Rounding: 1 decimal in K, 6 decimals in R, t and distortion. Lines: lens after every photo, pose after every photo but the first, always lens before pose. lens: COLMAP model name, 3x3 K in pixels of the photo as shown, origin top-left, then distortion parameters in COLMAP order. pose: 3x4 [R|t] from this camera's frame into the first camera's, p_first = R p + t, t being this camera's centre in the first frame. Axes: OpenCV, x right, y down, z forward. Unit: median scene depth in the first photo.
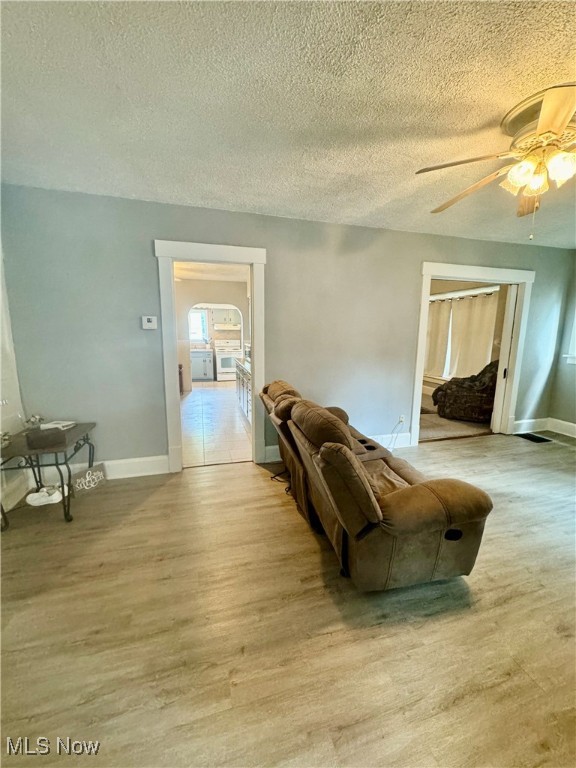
lens RADIAL K [[298.0, 0, 288.0], [0, 298.0, 384.0], [0, 0, 1]] dist [-0.001558, -0.000026]
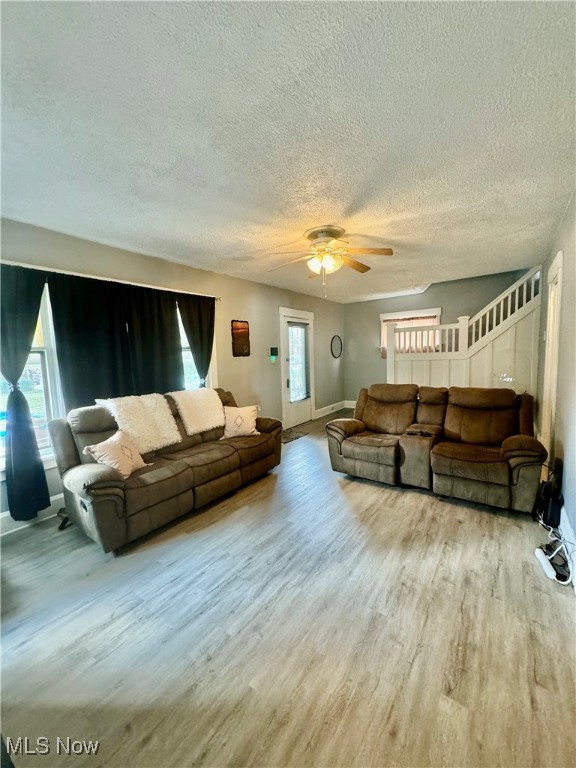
lens RADIAL K [[298.0, 0, 288.0], [0, 298.0, 384.0], [0, 0, 1]] dist [-0.001558, -0.000026]
pose [[-0.795945, 0.065439, -0.601821, 0.982688], [-0.084726, 0.972314, 0.217780, -0.165873], [0.599410, 0.224330, -0.768364, 1.057965]]
